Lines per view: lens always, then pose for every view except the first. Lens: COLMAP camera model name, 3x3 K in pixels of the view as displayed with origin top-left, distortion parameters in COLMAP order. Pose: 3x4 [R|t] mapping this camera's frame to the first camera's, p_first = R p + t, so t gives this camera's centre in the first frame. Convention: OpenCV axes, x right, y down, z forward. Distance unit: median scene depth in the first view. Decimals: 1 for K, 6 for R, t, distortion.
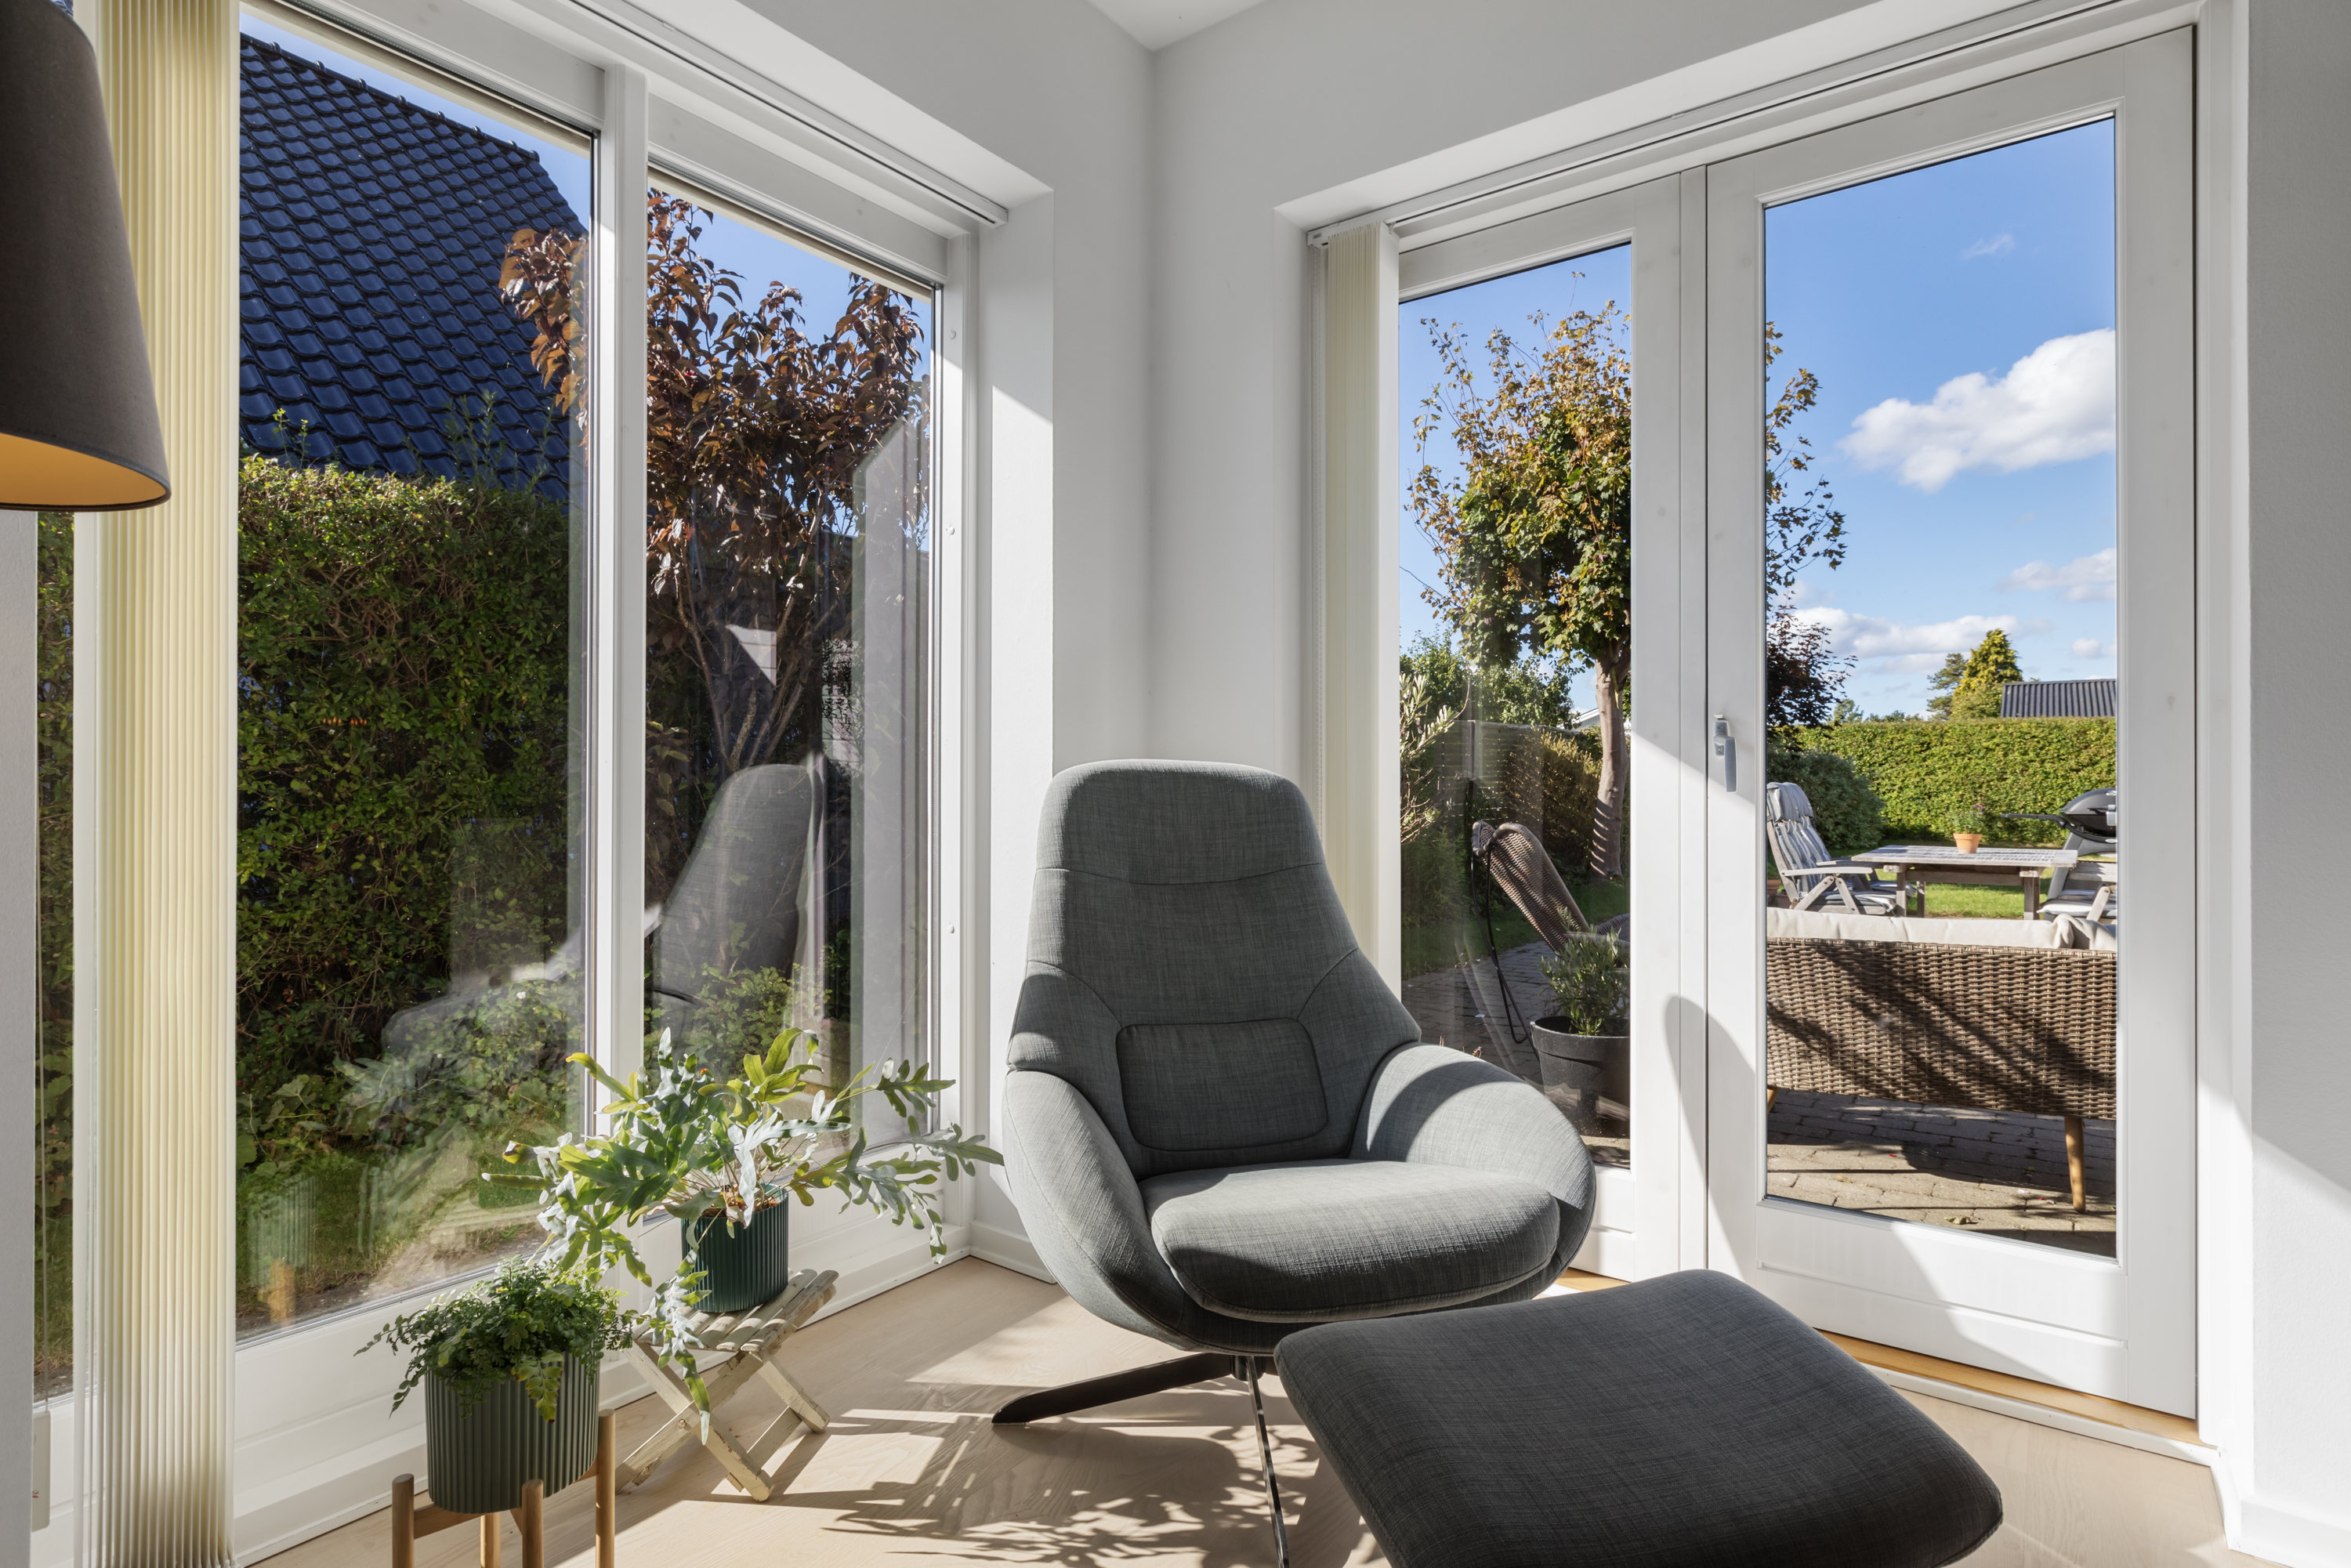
lens RADIAL K [[1202.5, 0, 1169.5], [0, 1202.5, 785.0], [0, 0, 1]] dist [0.006500, 0.000771]
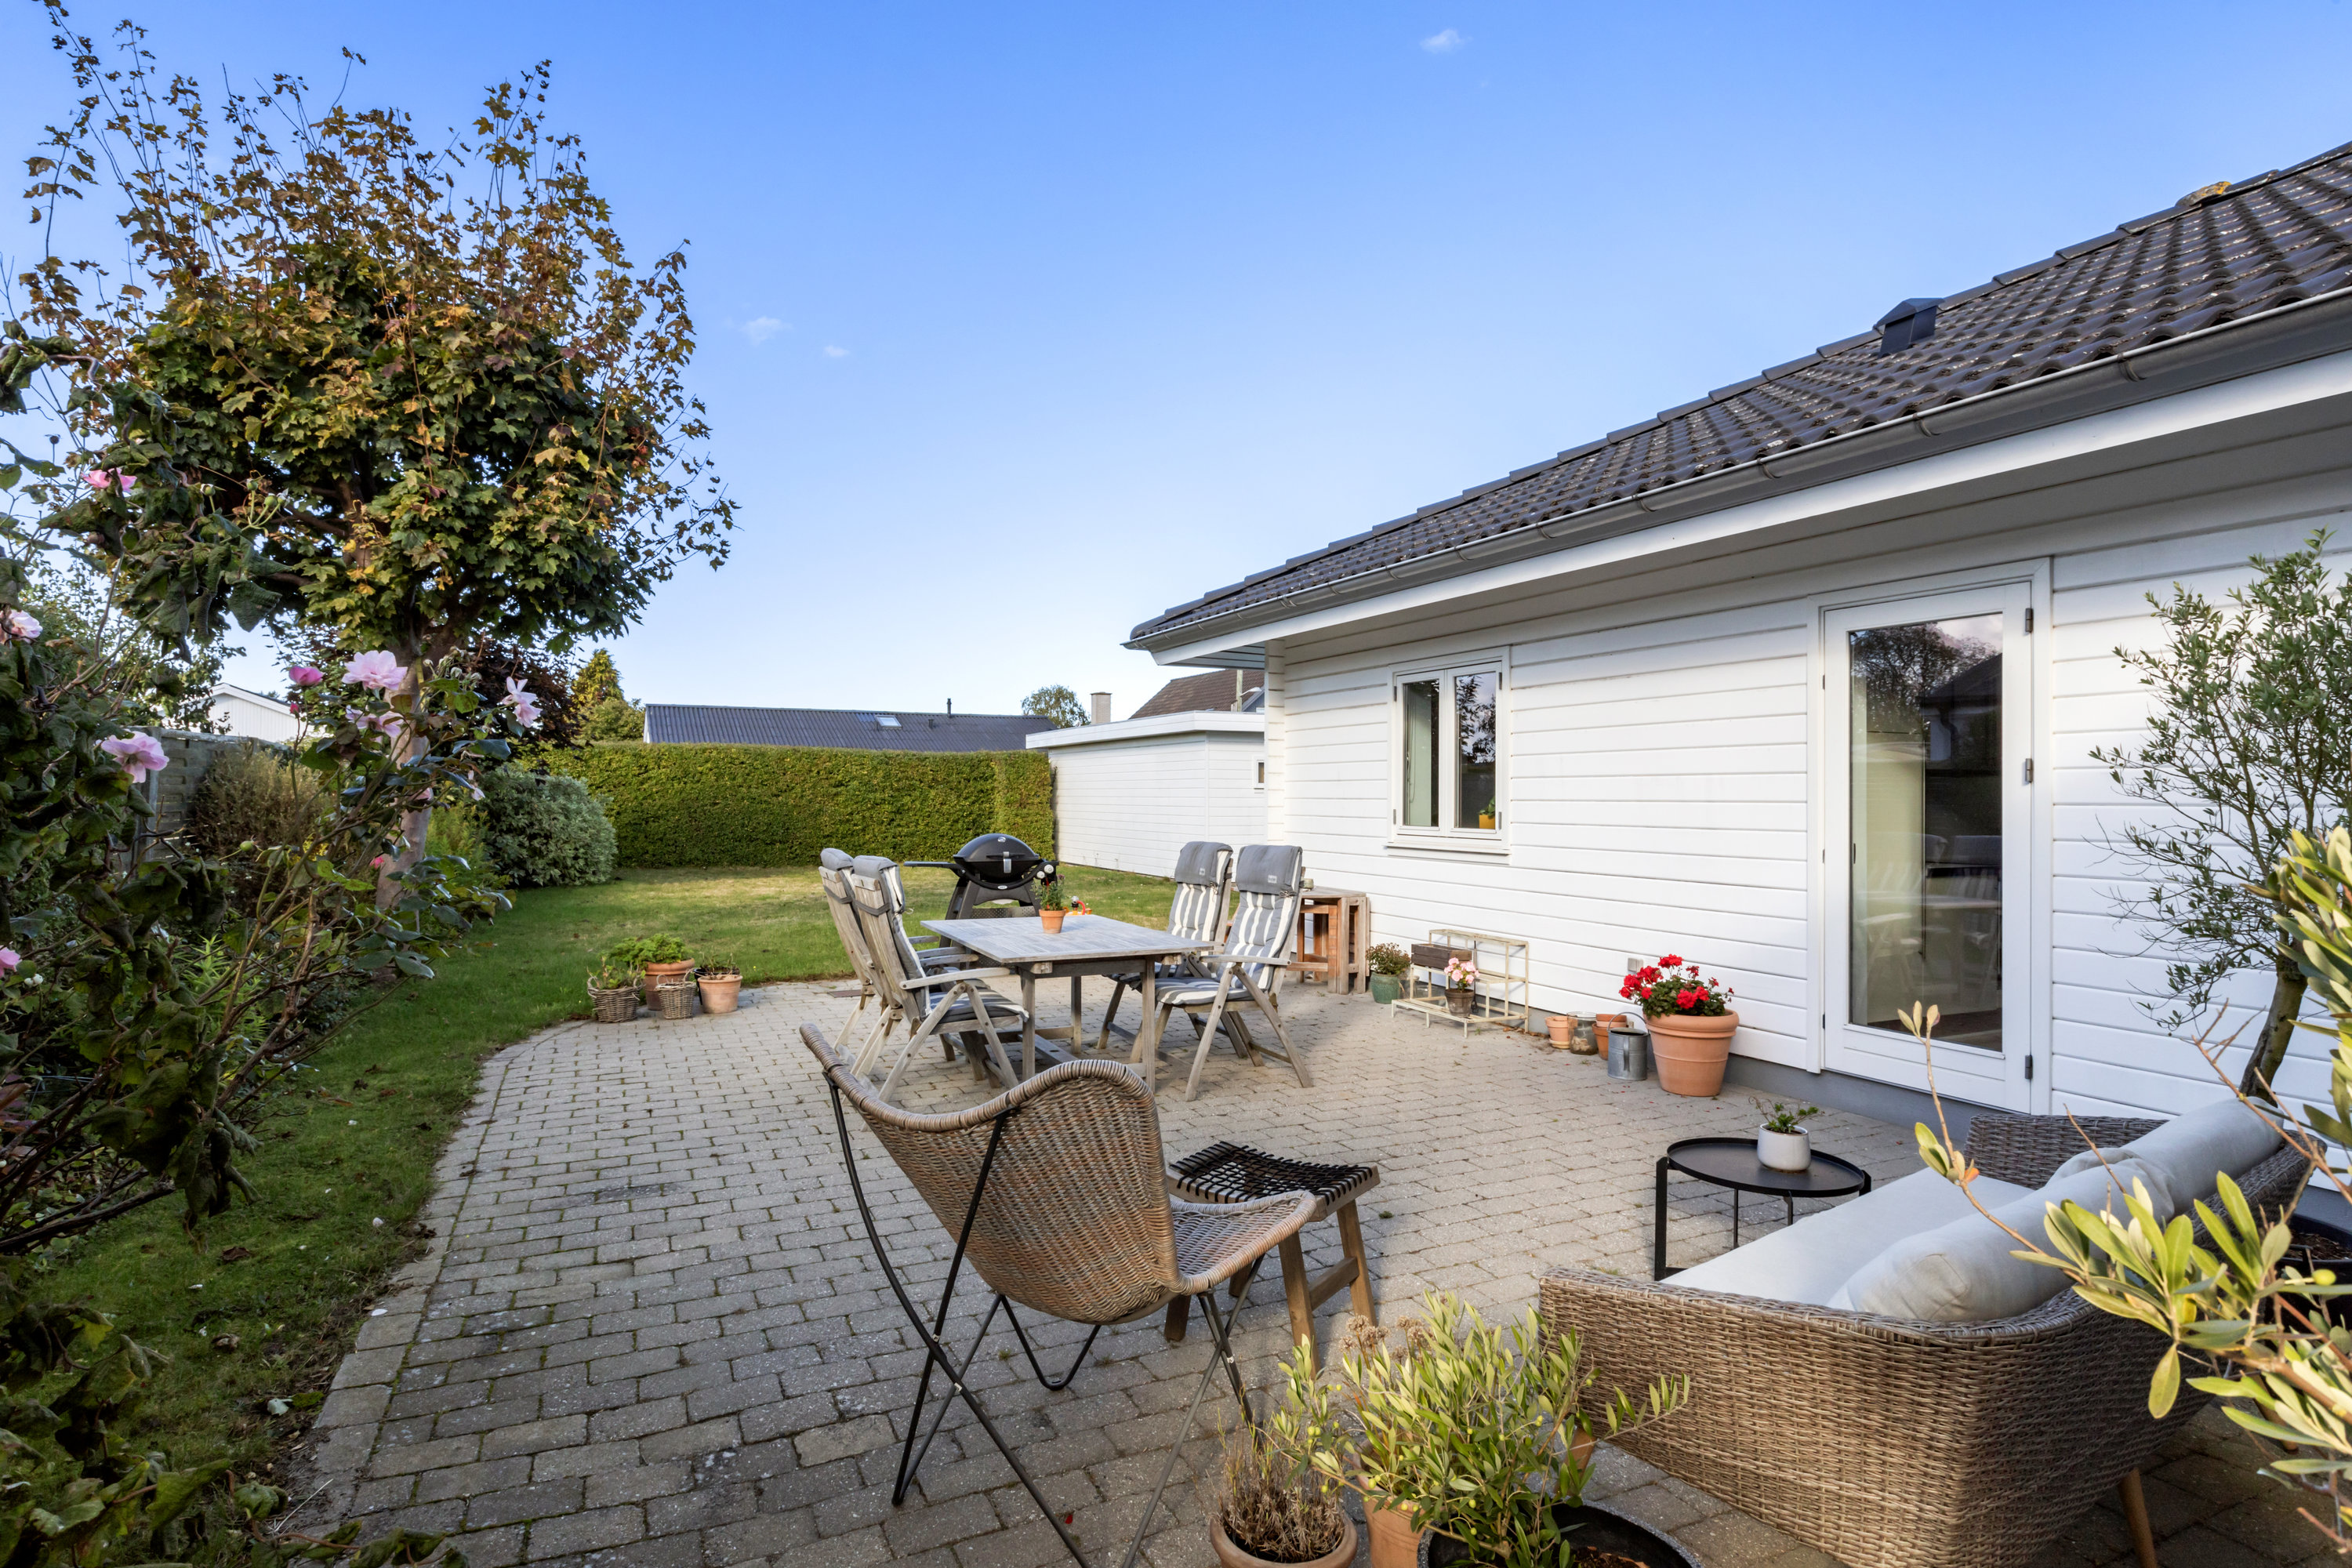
lens RADIAL K [[1222.7, 0, 1178.6], [0, 1222.7, 797.9], [0, 0, 1]] dist [-0.001235, -0.001466]
pose [[0.477780, 0.001693, 0.878478, -0.029922], [-0.006325, 0.999979, 0.001512, -0.023302], [-0.878457, -0.006279, 0.477781, 0.289314]]
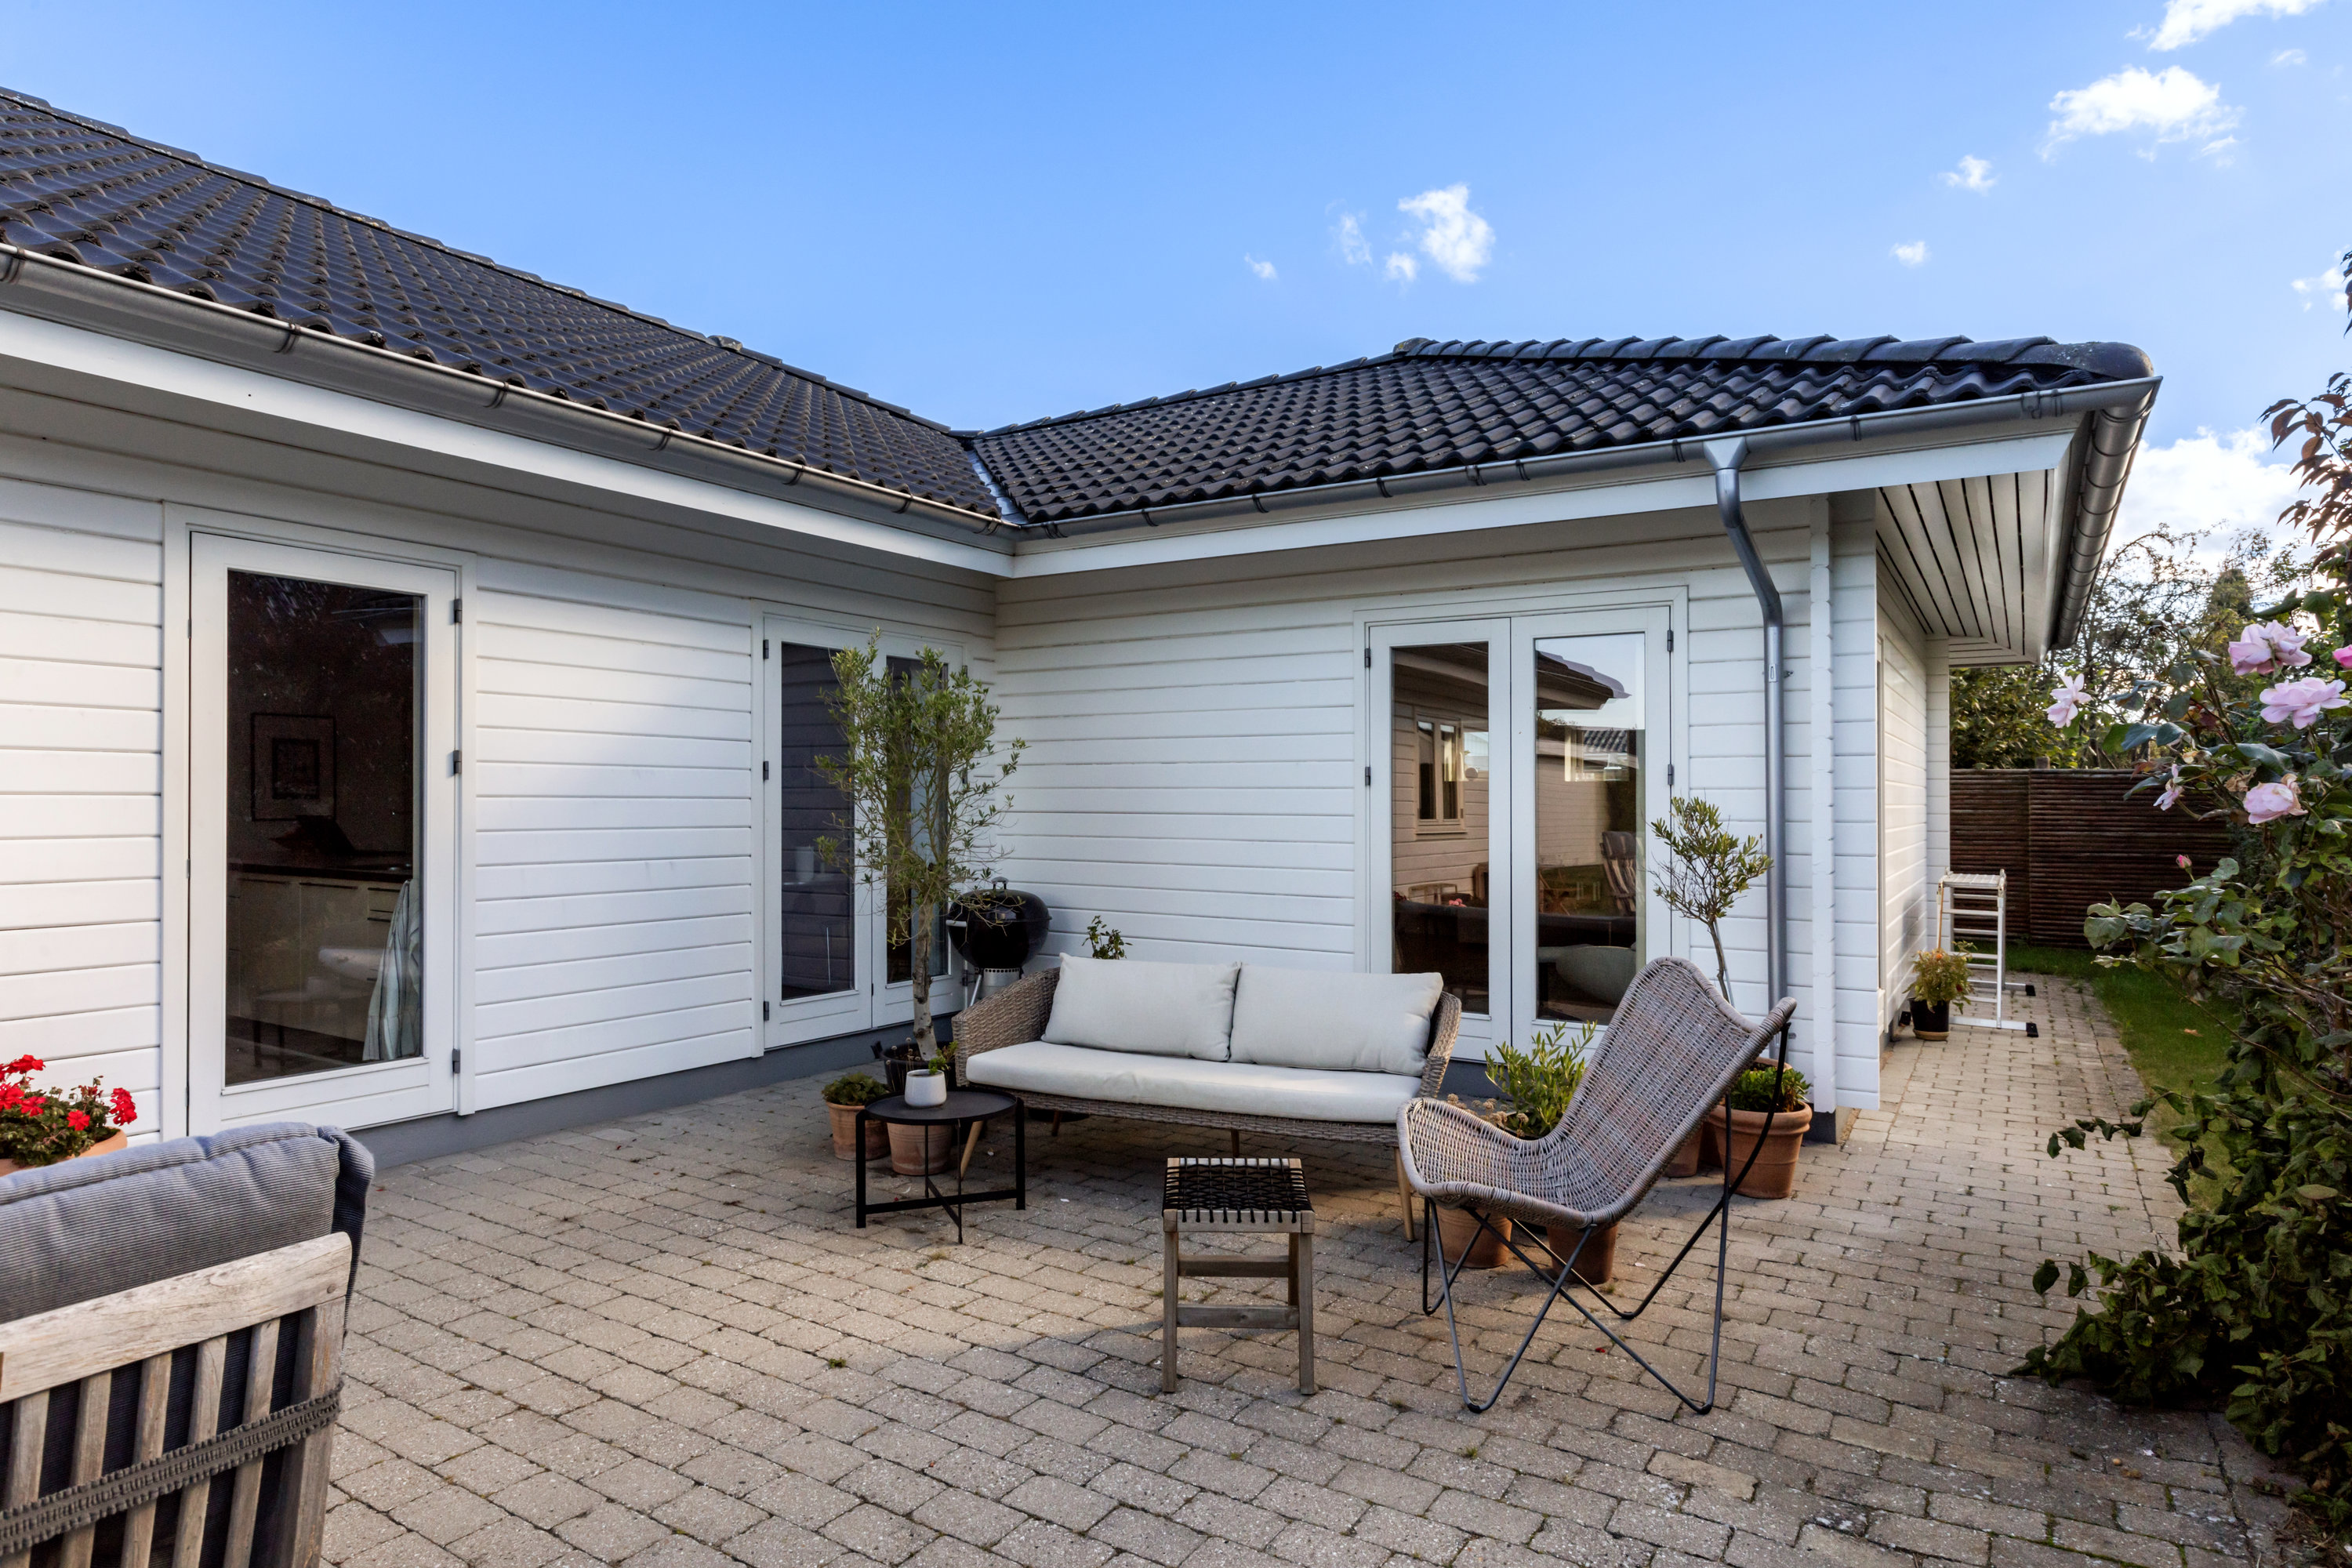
lens RADIAL K [[1343.1, 0, 1161.3], [0, 1343.1, 784.2], [0, 0, 1]] dist [0.001903, 0.001483]
pose [[-0.997414, -0.008595, -0.071359, 0.296047], [-0.007891, 0.999917, -0.010140, -0.023698], [0.071440, -0.009551, -0.997399, 0.742836]]
